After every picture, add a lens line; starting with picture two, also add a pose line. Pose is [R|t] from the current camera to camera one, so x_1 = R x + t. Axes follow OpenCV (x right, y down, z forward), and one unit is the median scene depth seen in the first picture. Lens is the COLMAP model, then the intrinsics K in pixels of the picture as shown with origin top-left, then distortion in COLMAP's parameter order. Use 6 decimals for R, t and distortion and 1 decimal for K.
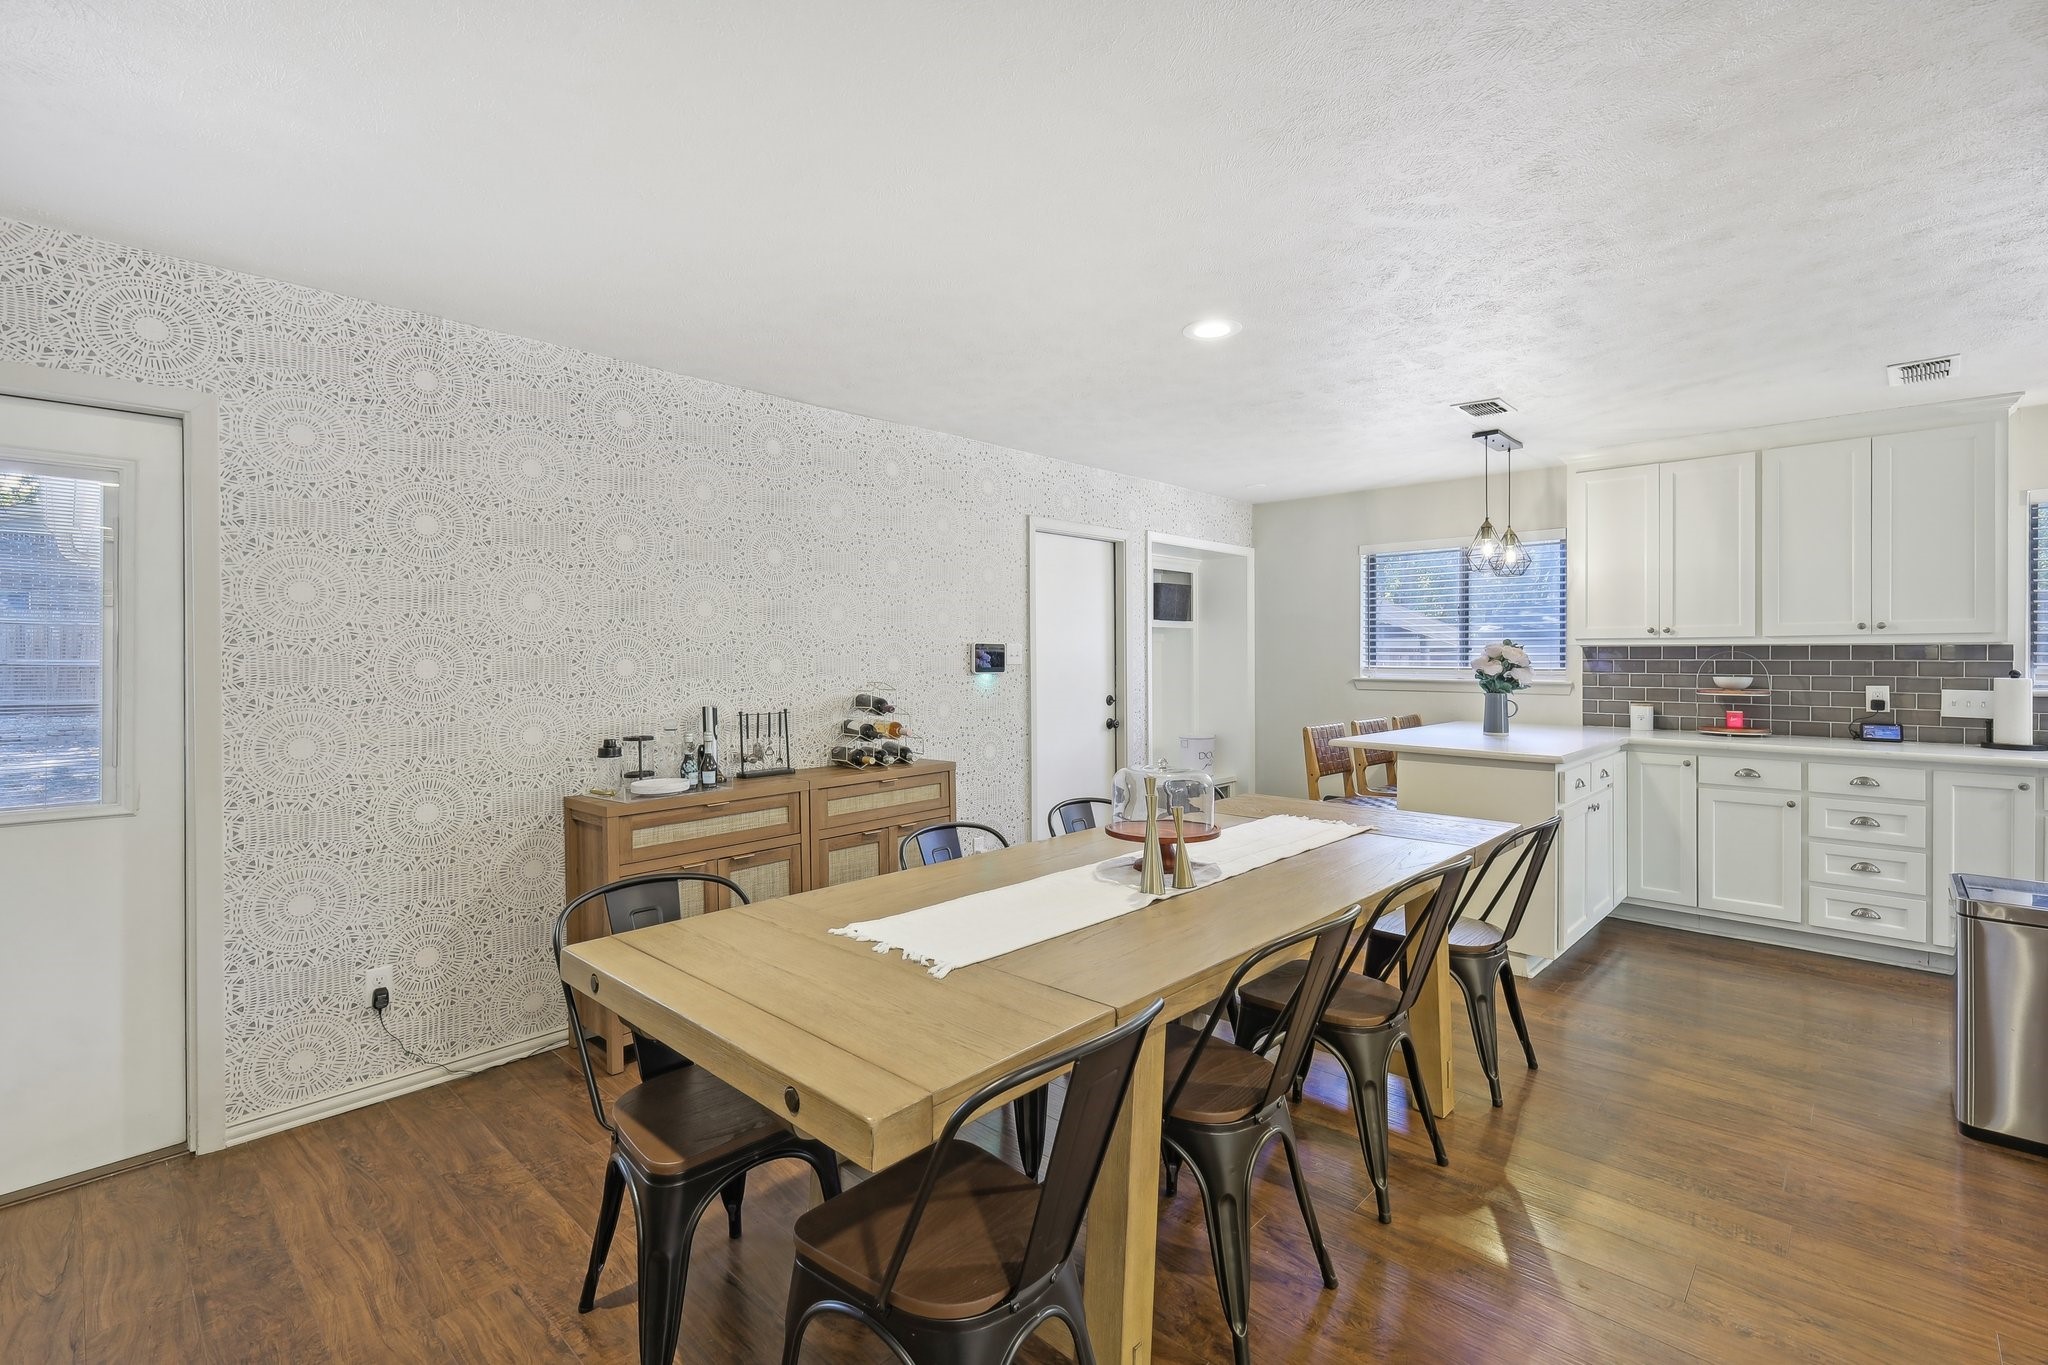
lens RADIAL K [[903.8, 0, 1019.2], [0, 903.8, 668.0], [0, 0, 1]] dist [-0.001180, -0.000475]
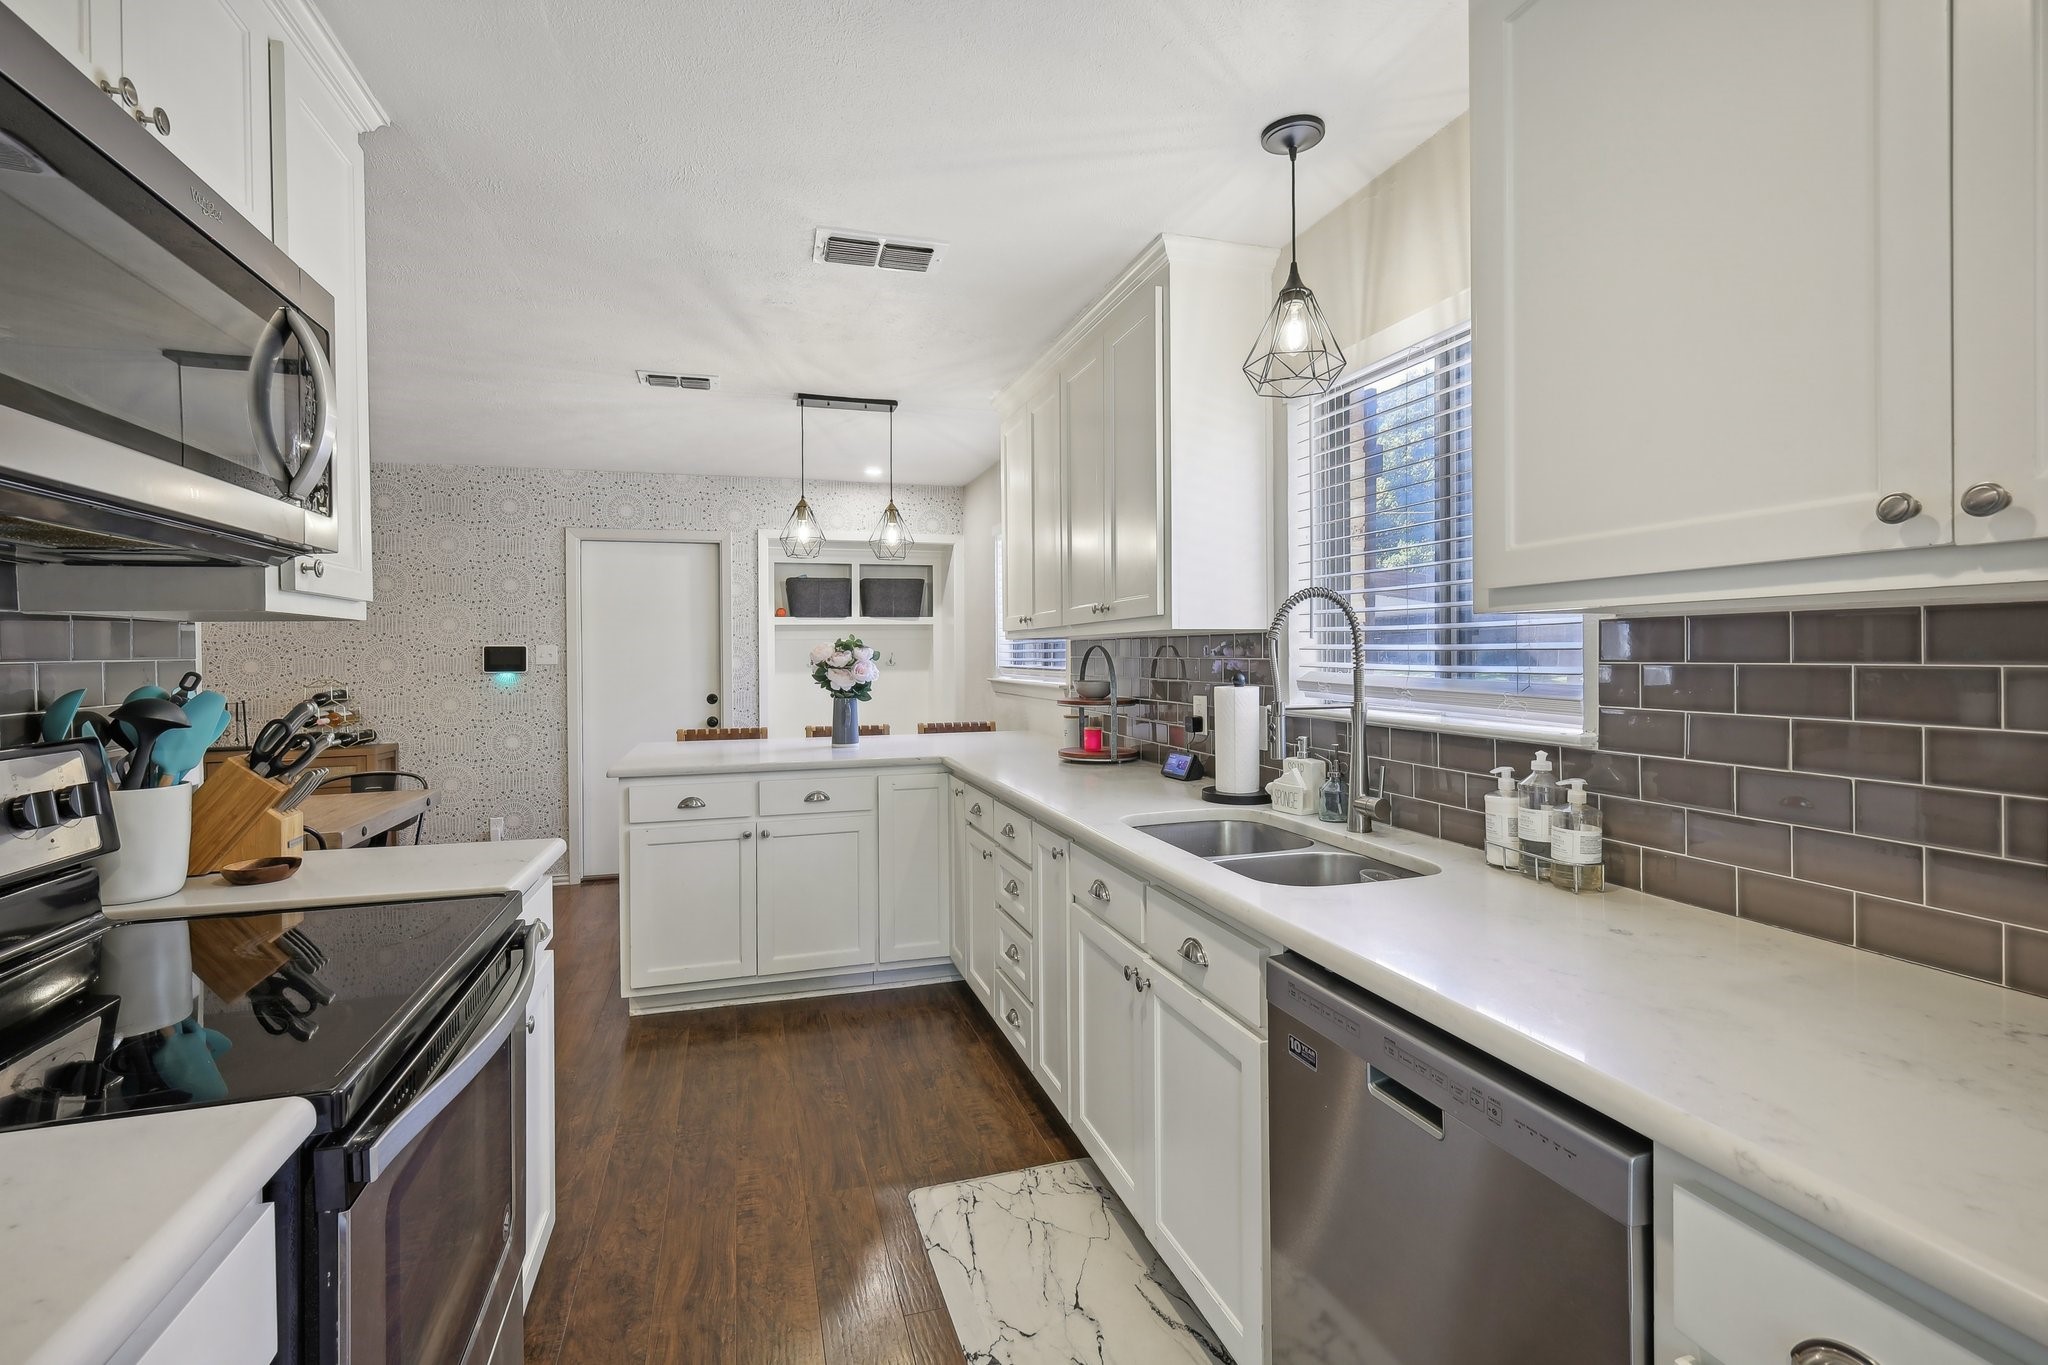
lens RADIAL K [[932.0, 0, 1036.6], [0, 932.0, 661.9], [0, 0, 1]] dist [0.002098, -0.000442]
pose [[0.879074, -0.002159, -0.476680, 1.185394], [0.001226, 0.999997, -0.002269, -0.004283], [0.476683, 0.001410, 0.879074, 0.320440]]
